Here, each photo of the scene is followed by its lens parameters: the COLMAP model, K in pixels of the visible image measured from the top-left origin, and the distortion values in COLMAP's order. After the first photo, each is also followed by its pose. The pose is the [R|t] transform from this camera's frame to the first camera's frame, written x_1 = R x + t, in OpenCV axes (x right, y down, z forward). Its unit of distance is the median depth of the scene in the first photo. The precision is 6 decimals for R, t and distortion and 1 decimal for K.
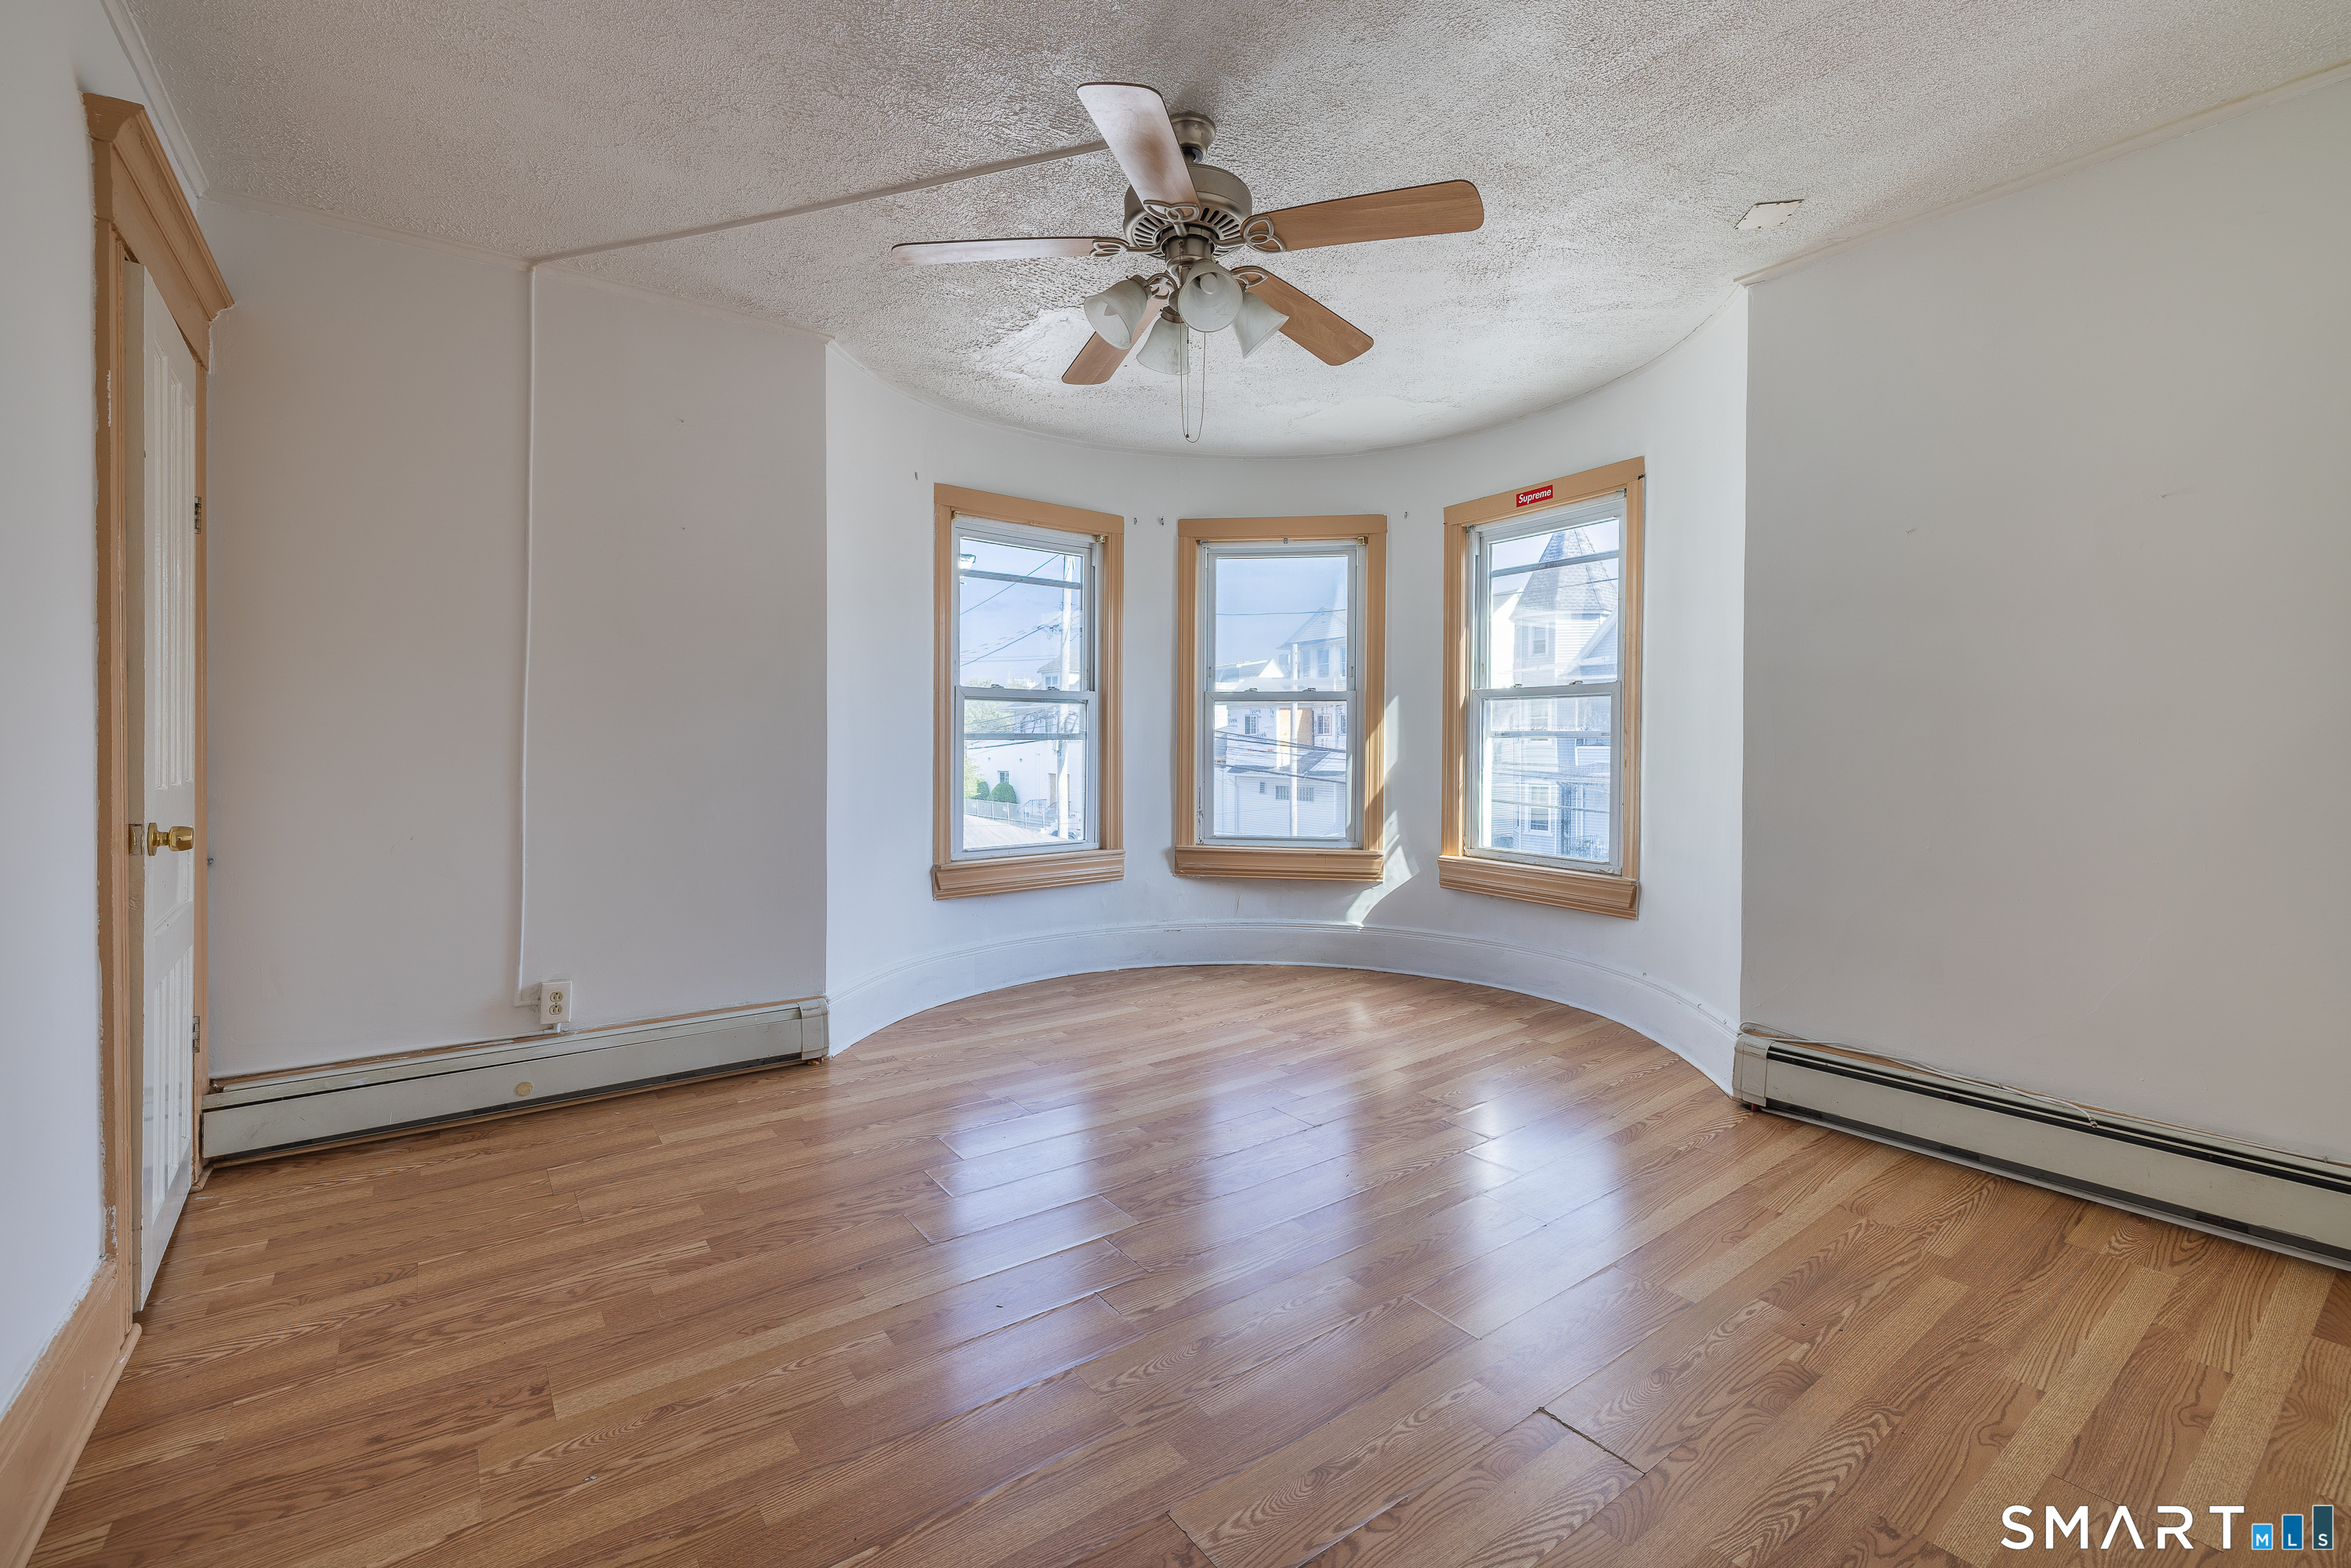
lens RADIAL K [[997.4, 0, 1170.4], [0, 997.4, 769.3], [0, 0, 1]] dist [-0.001133, -0.000562]
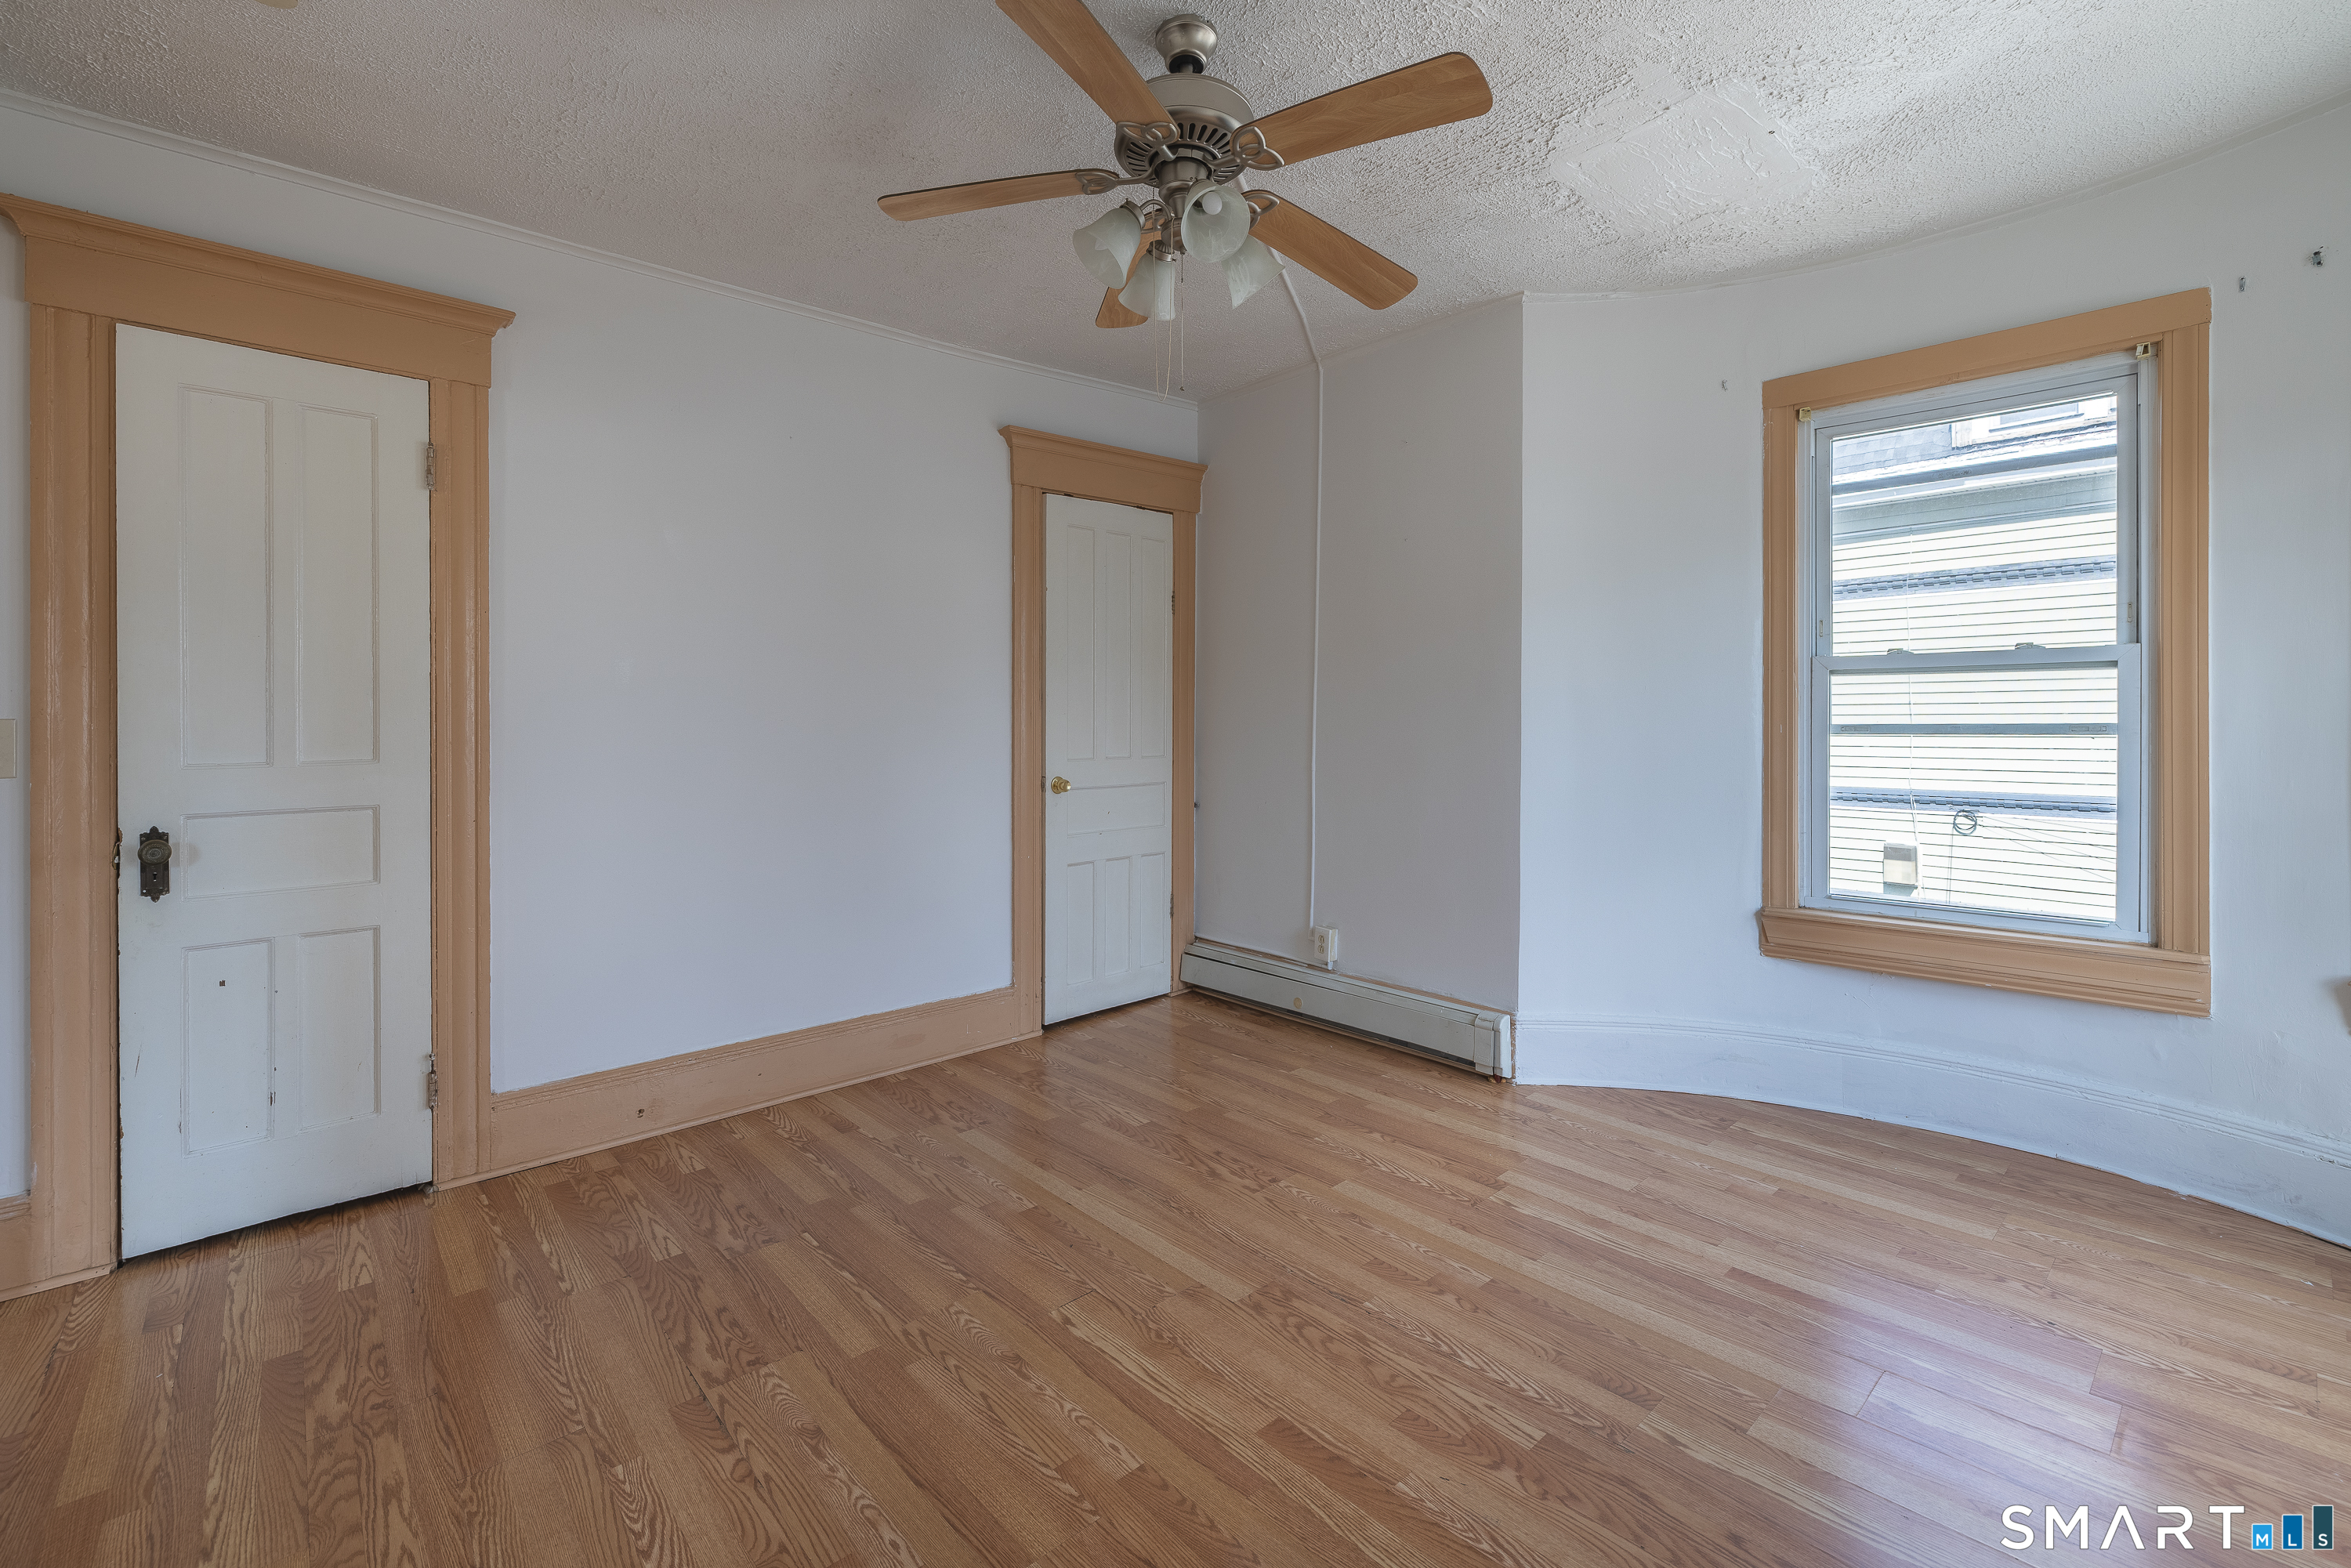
lens RADIAL K [[997.4, 0, 1059.2], [0, 997.4, 727.8], [0, 0, 1]] dist [-0.001133, -0.000562]
pose [[0.056786, -0.001794, -0.998385, 0.613111], [-0.027375, 0.999620, -0.003353, -0.023874], [0.998011, 0.027521, 0.056715, 0.589841]]
